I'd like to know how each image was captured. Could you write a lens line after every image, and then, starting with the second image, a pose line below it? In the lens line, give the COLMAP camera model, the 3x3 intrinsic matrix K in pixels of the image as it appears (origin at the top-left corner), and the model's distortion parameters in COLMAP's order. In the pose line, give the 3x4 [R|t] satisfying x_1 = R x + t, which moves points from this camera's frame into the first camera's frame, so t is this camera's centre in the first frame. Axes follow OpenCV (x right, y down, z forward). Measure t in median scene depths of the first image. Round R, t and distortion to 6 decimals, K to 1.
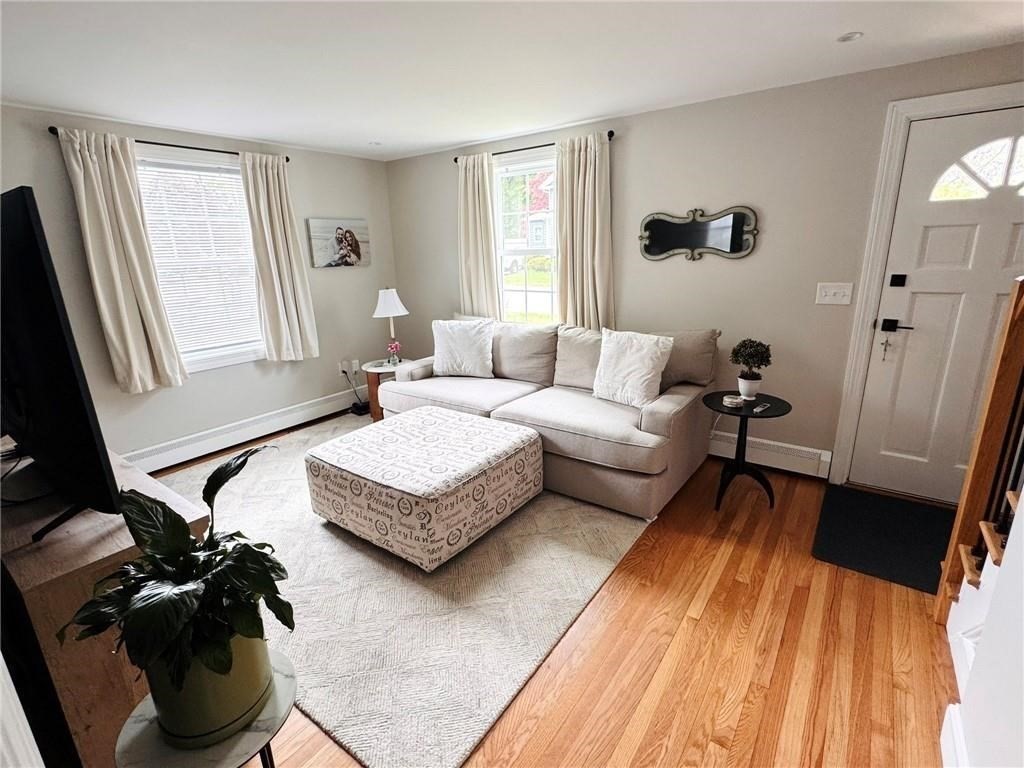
lens RADIAL K [[487.0, 0, 510.7], [0, 487.0, 384.4], [0, 0, 1]] dist [-0.004543, 0.000207]
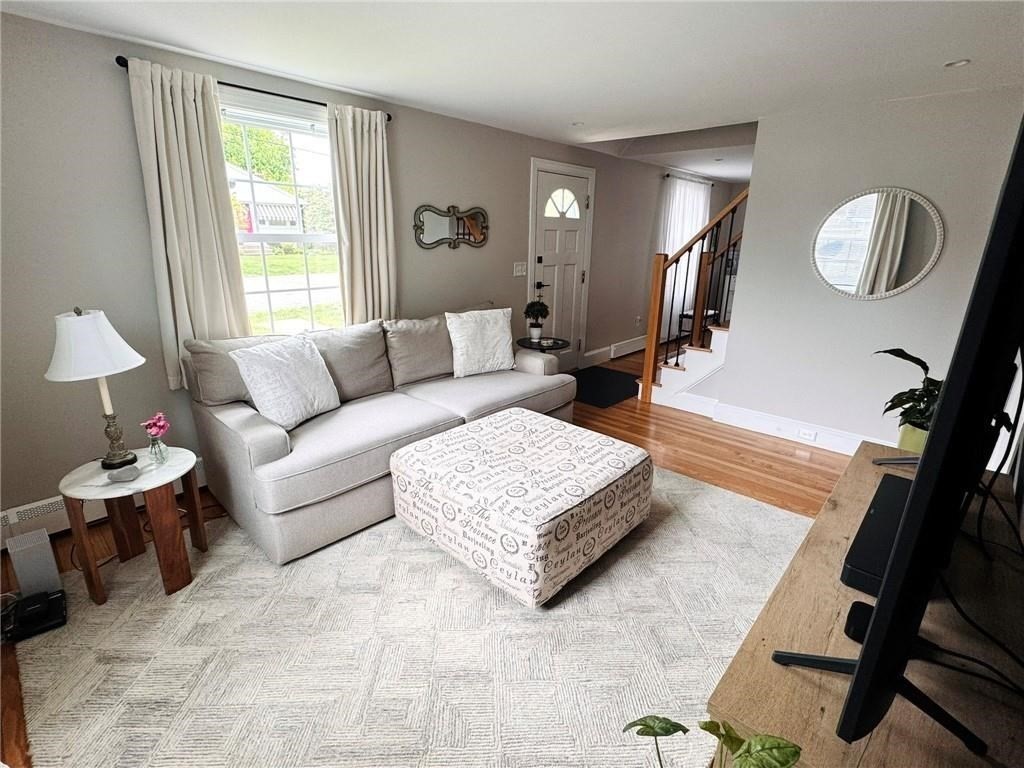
lens RADIAL K [[487.0, 0, 509.9], [0, 487.0, 384.3], [0, 0, 1]] dist [-0.004543, 0.000207]
pose [[0.114840, -0.262445, 0.958089, -0.908883], [0.252360, 0.940537, 0.227388, -0.188551], [-0.960795, 0.215670, 0.174242, 0.776148]]
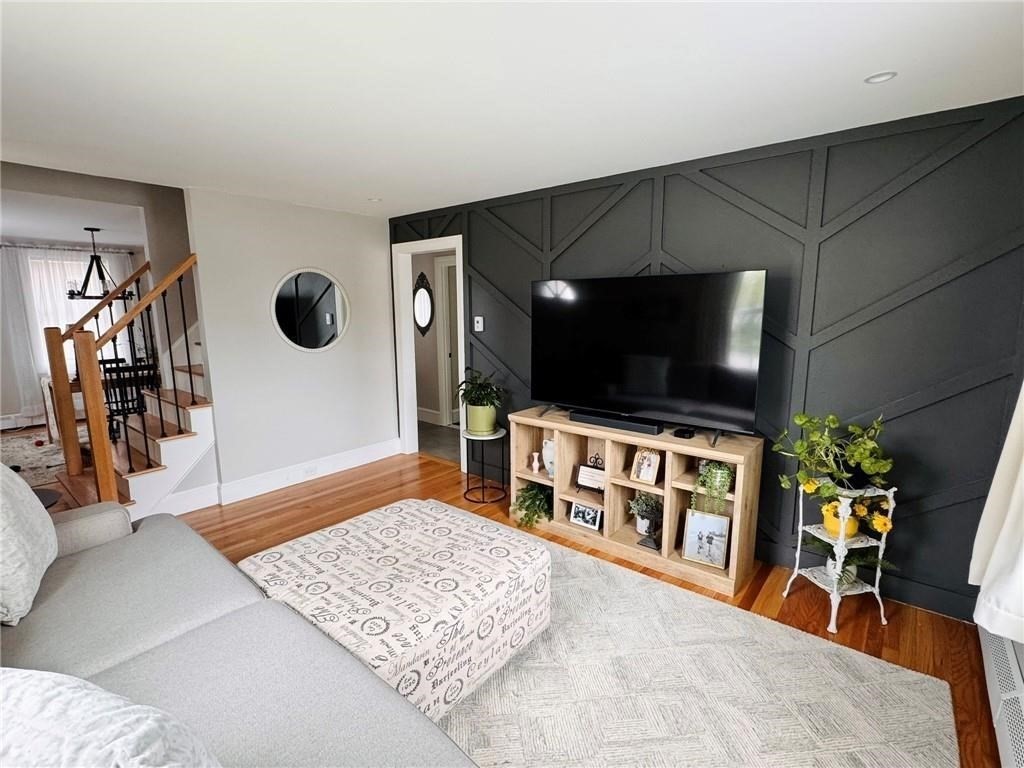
lens RADIAL K [[487.0, 0, 509.8], [0, 487.0, 384.2], [0, 0, 1]] dist [-0.004543, 0.000207]
pose [[-0.997396, 0.024232, 0.067933, -0.372668], [0.050554, 0.906657, 0.418828, -0.390826], [-0.051443, 0.421171, -0.905521, 1.429688]]
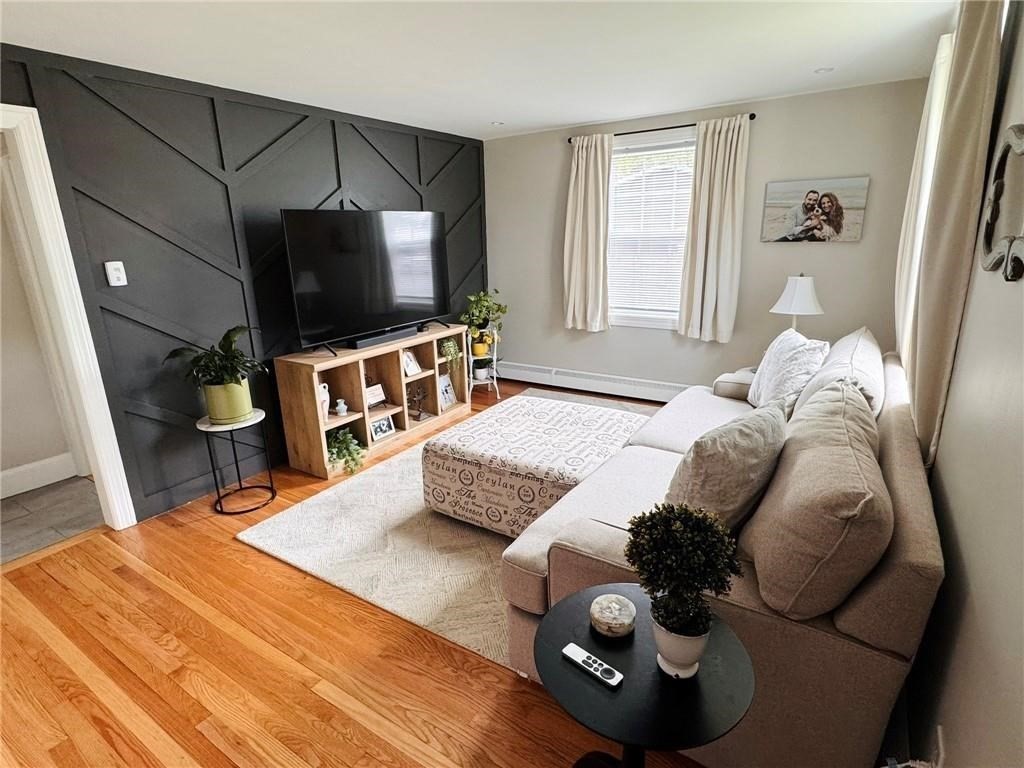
lens RADIAL K [[533.9, 0, 510.3], [0, 533.9, 383.0], [0, 0, 1]] dist [-0.000006, -0.001168]
pose [[0.054236, 0.298014, -0.953019, 0.735647], [-0.246241, 0.928940, 0.276471, -0.225132], [0.967690, 0.219677, 0.123766, 0.722327]]
